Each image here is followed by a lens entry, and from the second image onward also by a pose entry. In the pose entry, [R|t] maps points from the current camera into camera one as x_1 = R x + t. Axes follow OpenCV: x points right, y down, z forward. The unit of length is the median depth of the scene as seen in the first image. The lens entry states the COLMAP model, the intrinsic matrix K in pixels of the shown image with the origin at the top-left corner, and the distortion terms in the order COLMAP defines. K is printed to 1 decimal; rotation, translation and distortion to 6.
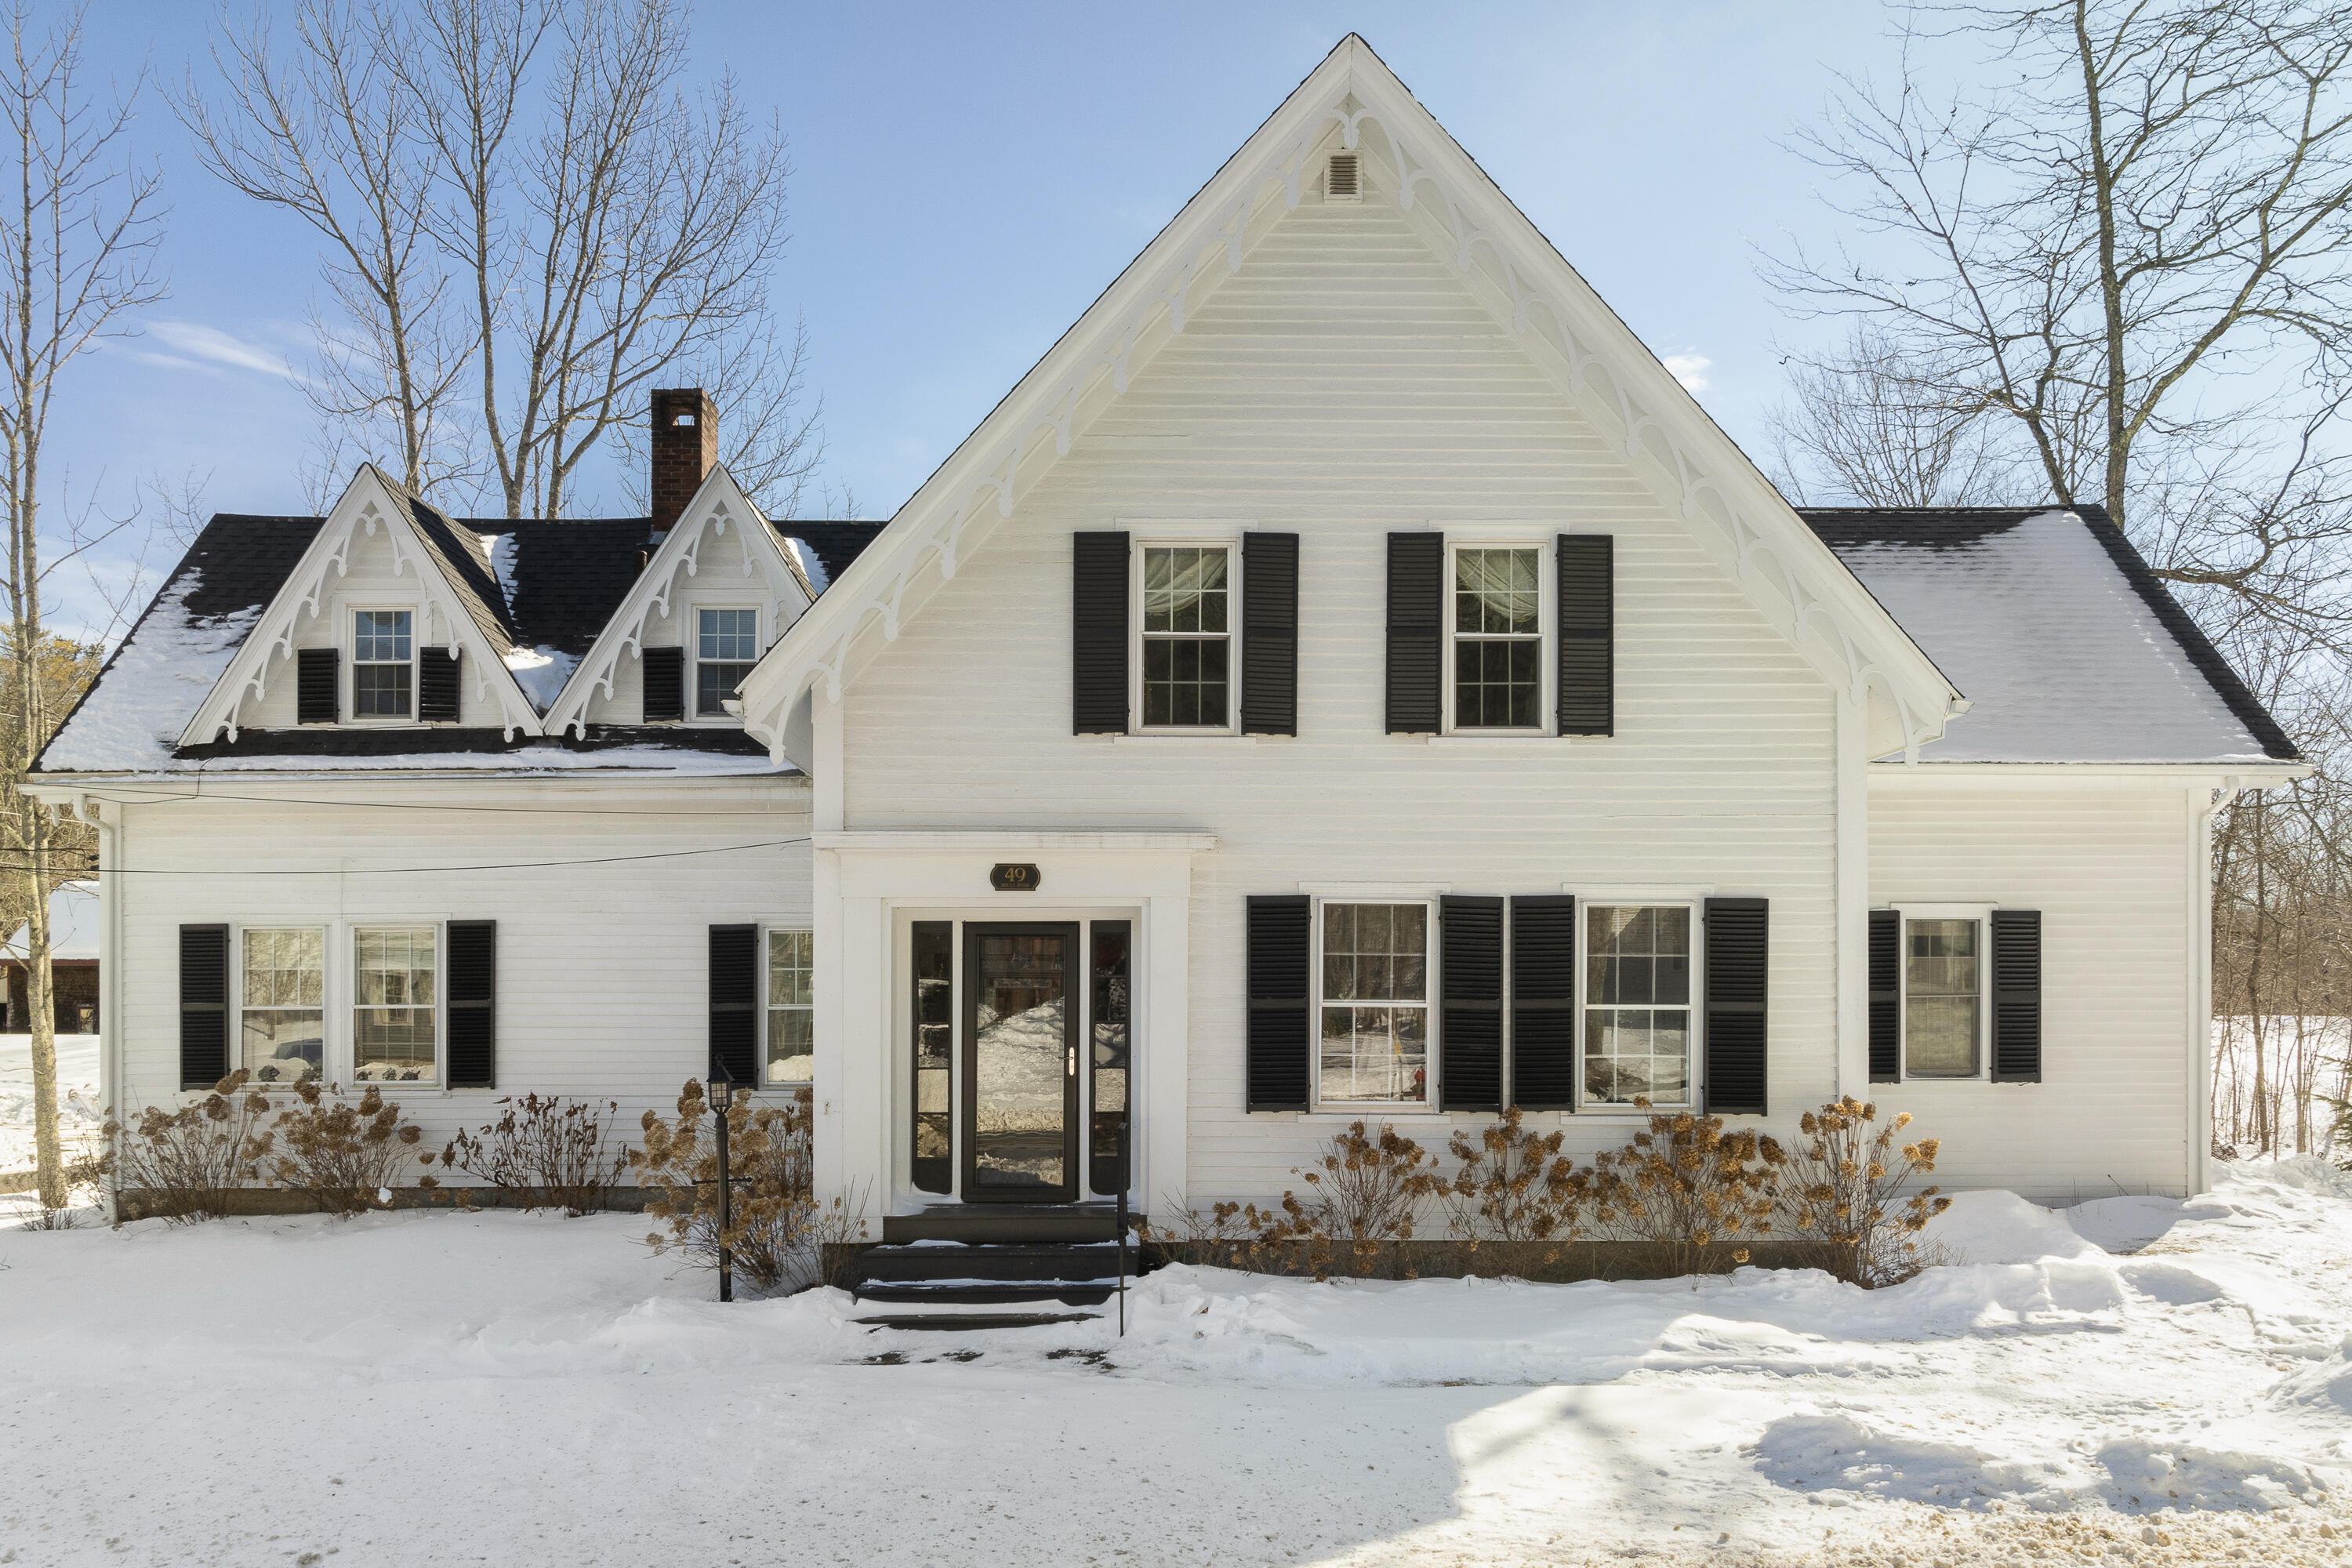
lens RADIAL K [[1655.9, 0, 1176.2], [0, 1655.9, 902.7], [0, 0, 1]] dist [-0.007811, 0.001703]
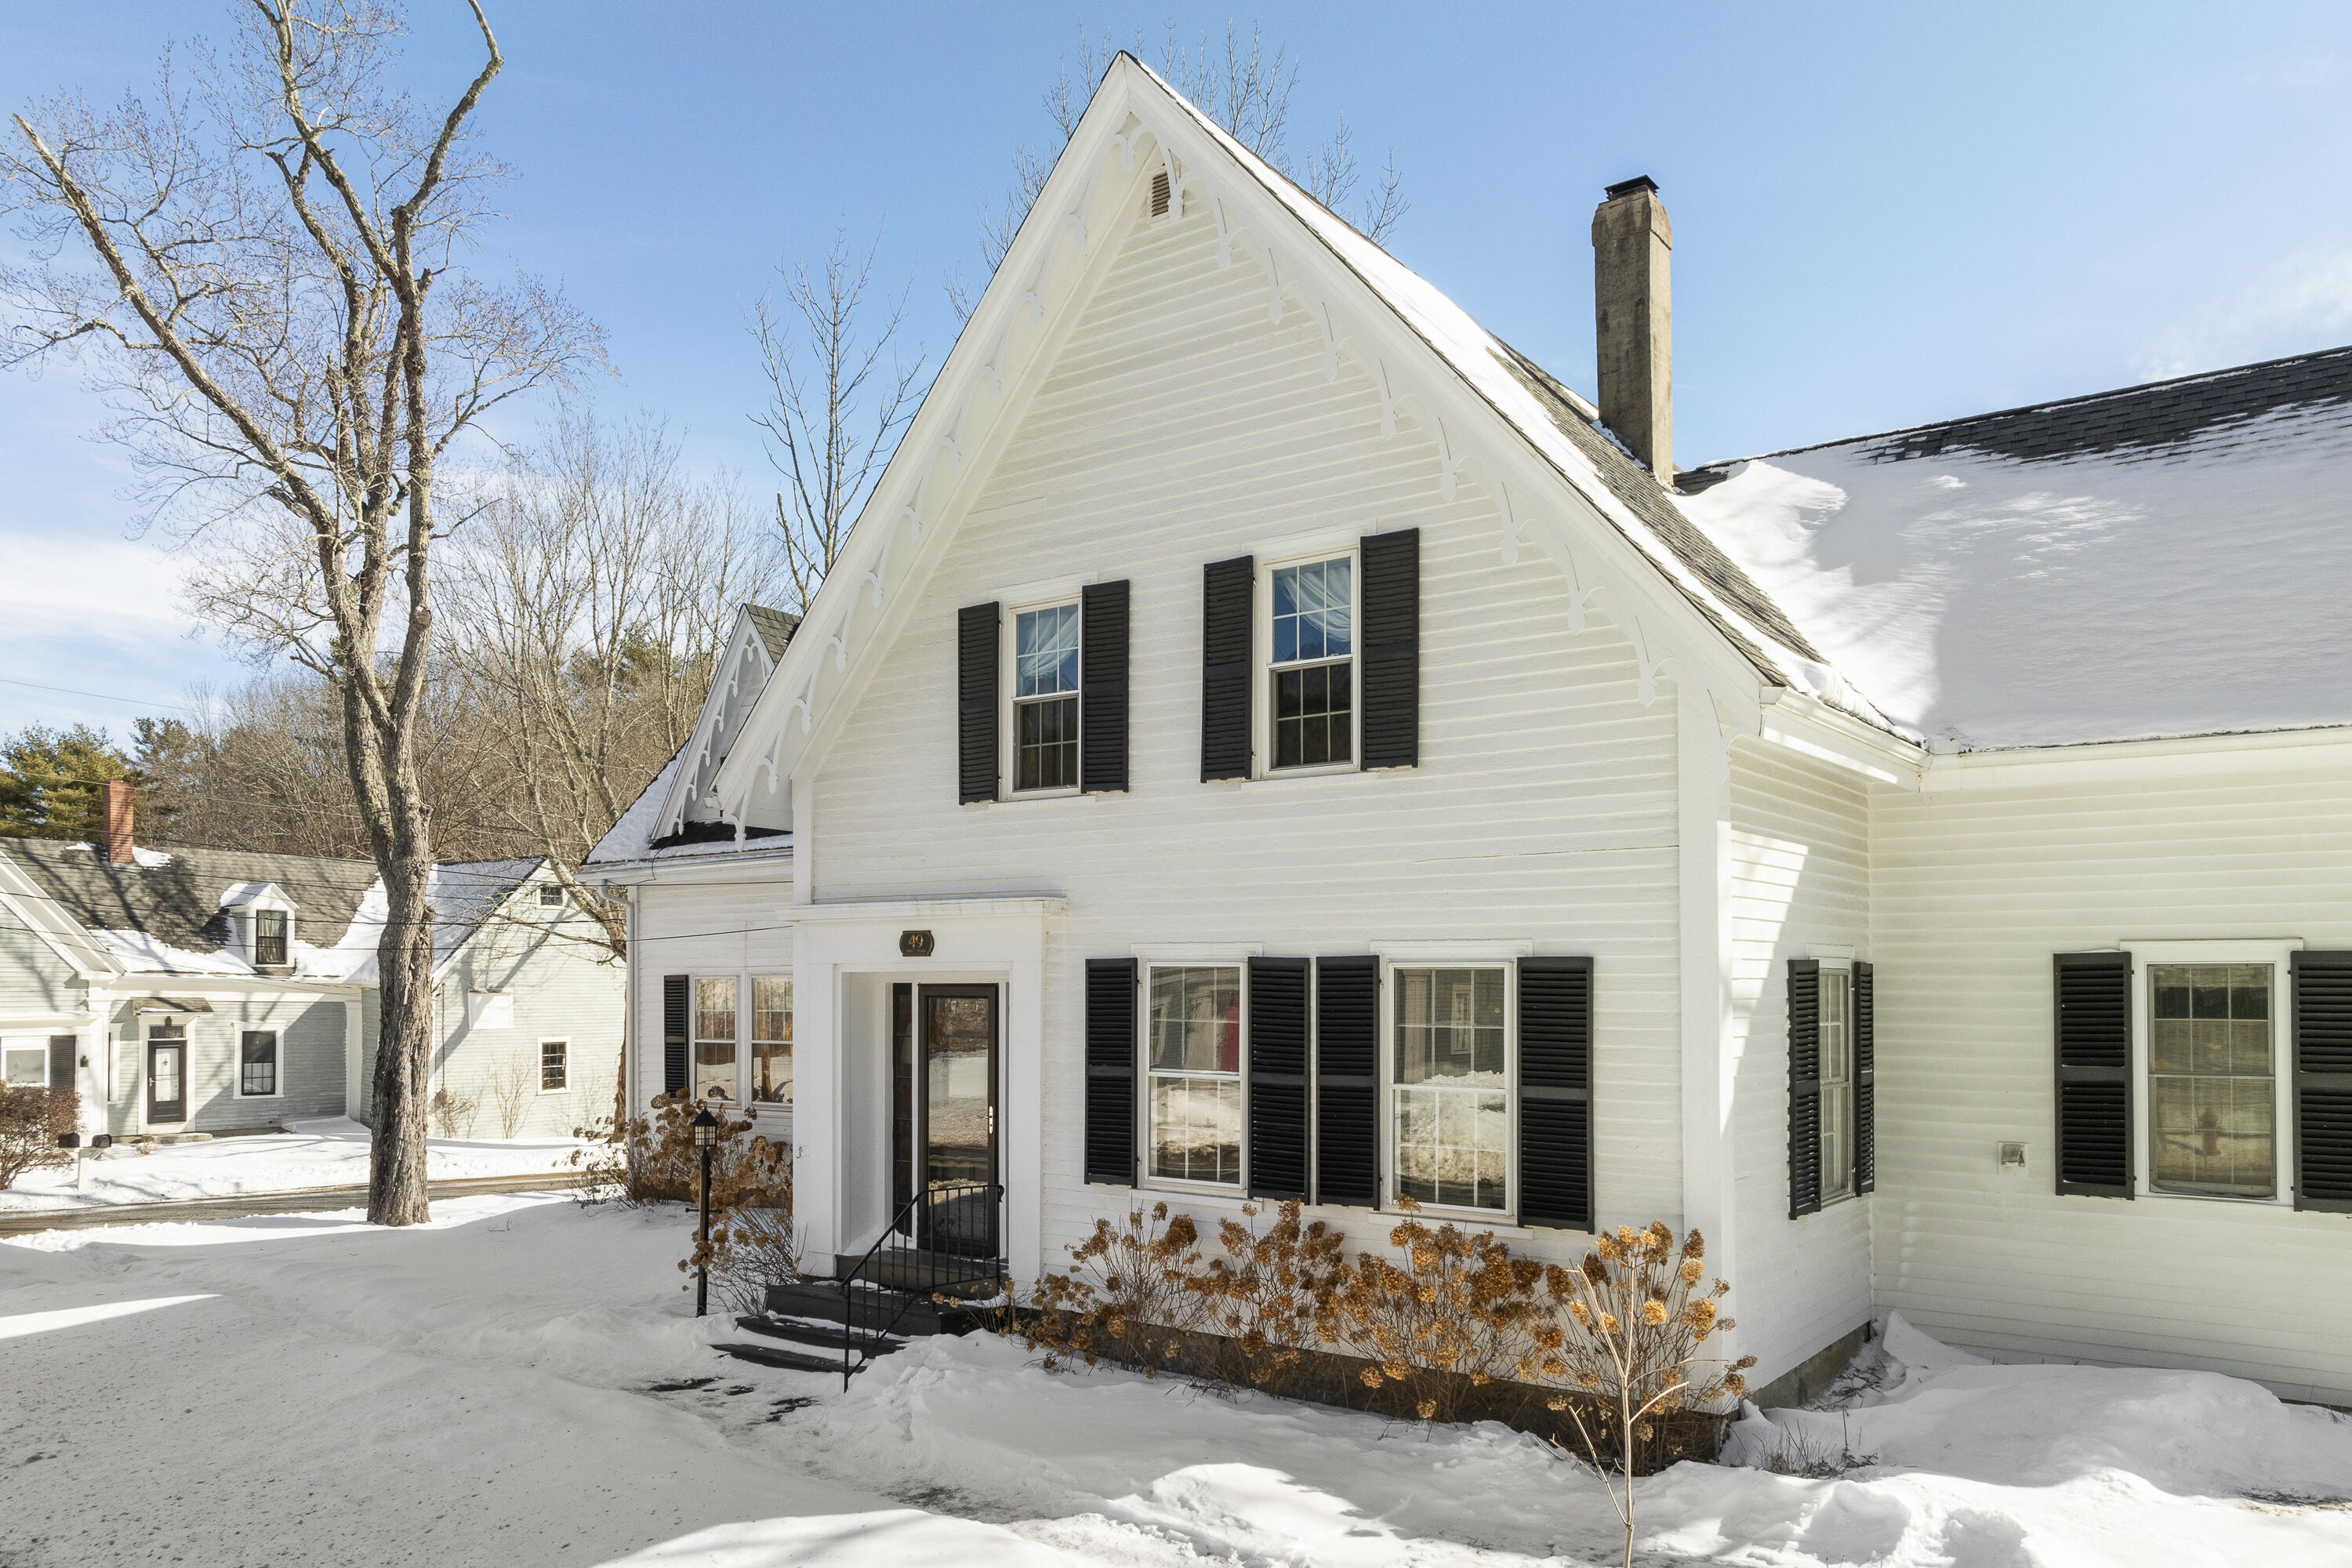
lens RADIAL K [[1671.5, 0, 1221.5], [0, 1671.5, 882.5], [0, 0, 1]] dist [-0.002725, -0.003020]
pose [[0.806015, -0.035443, -0.590833, 0.683516], [0.028676, 0.999372, -0.020831, -0.026279], [0.591201, -0.000153, 0.806525, 0.252471]]
